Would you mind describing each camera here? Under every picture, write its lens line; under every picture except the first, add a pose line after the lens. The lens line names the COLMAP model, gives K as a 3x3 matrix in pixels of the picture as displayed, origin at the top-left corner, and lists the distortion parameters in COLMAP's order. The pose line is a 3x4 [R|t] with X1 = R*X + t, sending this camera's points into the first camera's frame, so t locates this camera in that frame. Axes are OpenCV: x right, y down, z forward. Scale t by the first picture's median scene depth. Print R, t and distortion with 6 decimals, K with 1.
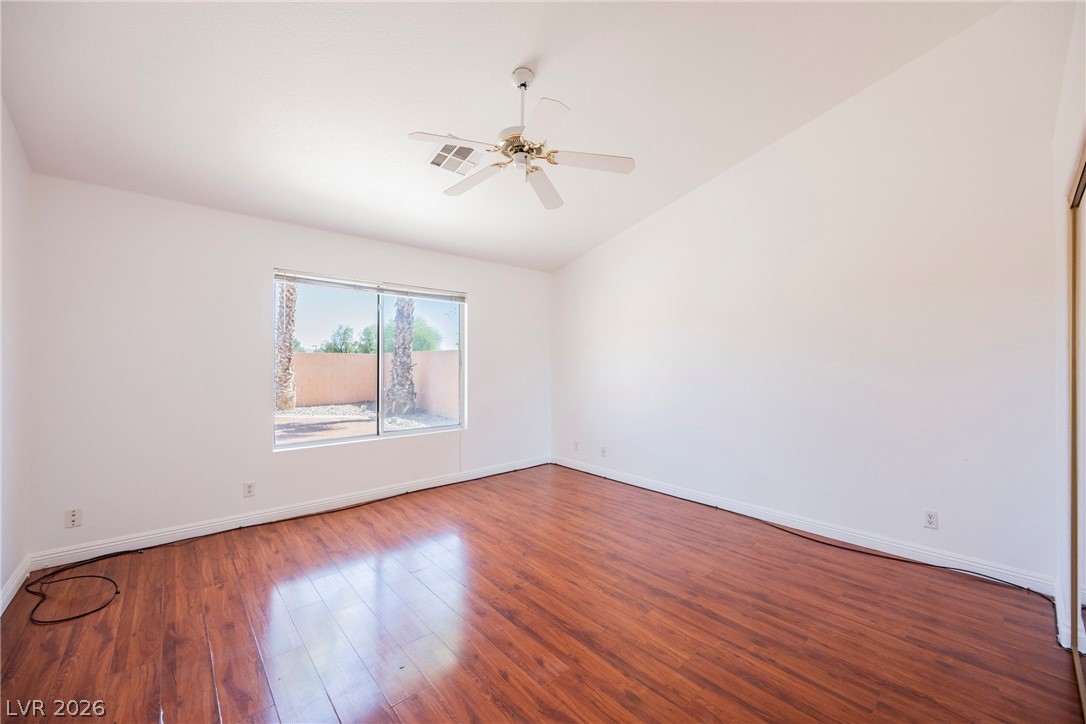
lens RADIAL K [[424.3, 0, 541.7], [0, 424.3, 361.5], [0, 0, 1]] dist [-0.000702, -0.000067]
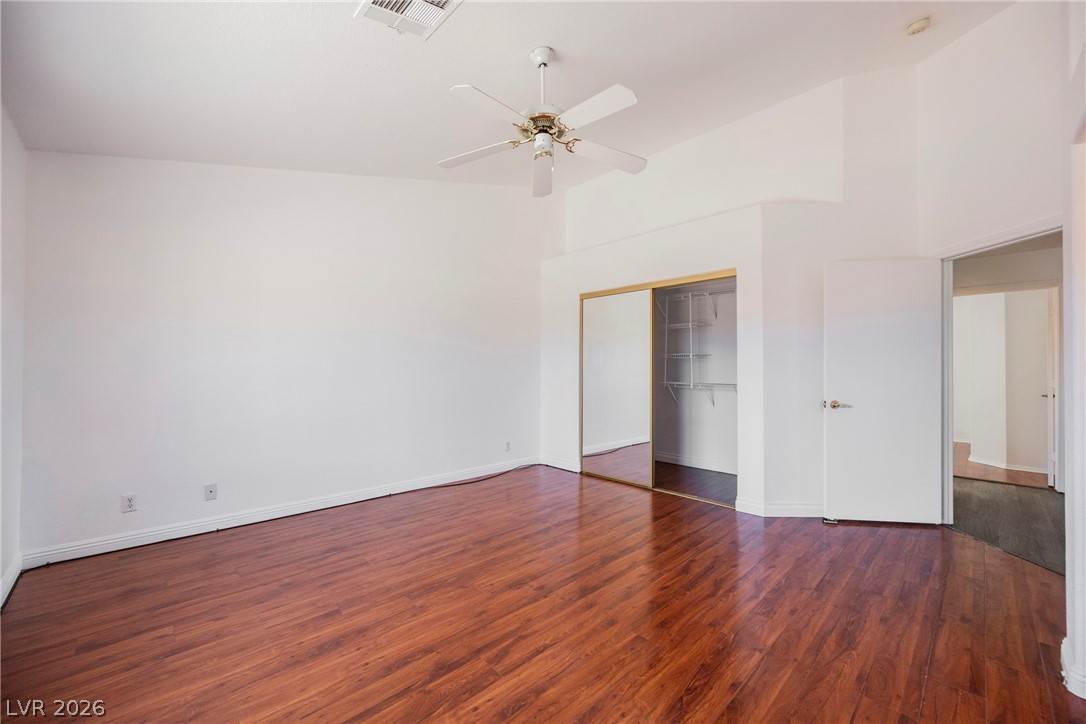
lens RADIAL K [[424.3, 0, 545.8], [0, 424.3, 364.9], [0, 0, 1]] dist [-0.000702, -0.000067]
pose [[-0.047248, 0.002159, 0.998881, -0.754421], [-0.012161, 0.999922, -0.002736, 0.024834], [-0.998809, -0.012277, -0.047218, 0.775147]]
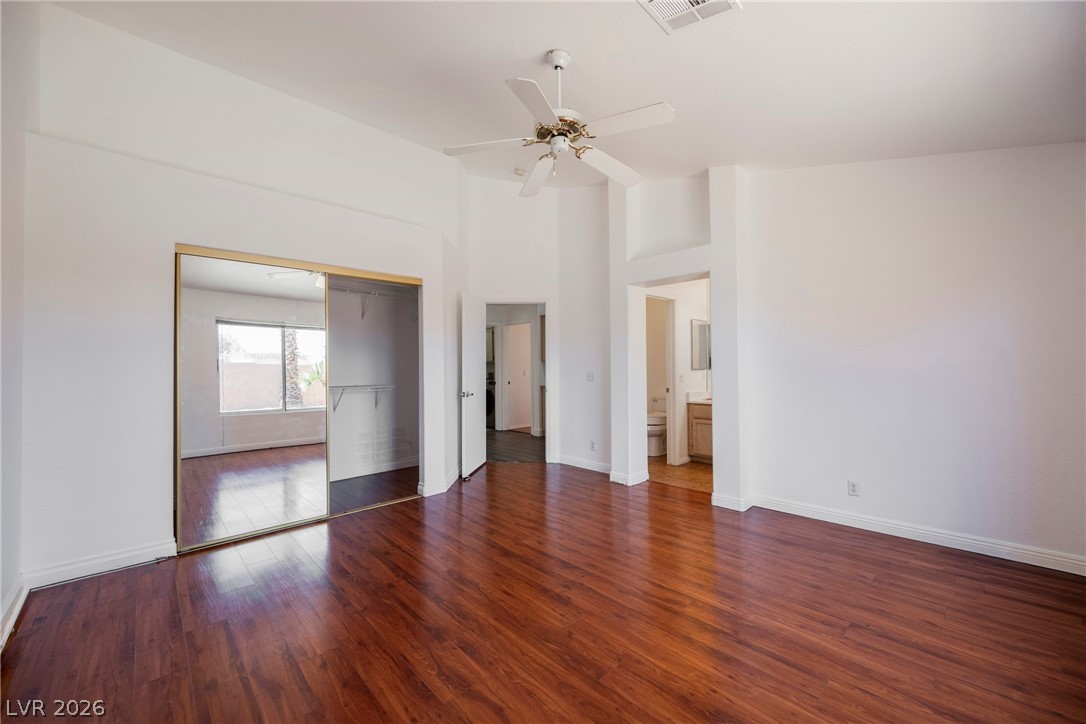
lens RADIAL K [[424.3, 0, 547.9], [0, 424.3, 364.9], [0, 0, 1]] dist [-0.000702, -0.000067]
pose [[-0.999013, 0.005993, -0.044022, 0.018051], [0.006657, 0.999866, -0.014951, 0.033059], [0.043927, -0.015230, -0.998919, 1.466064]]
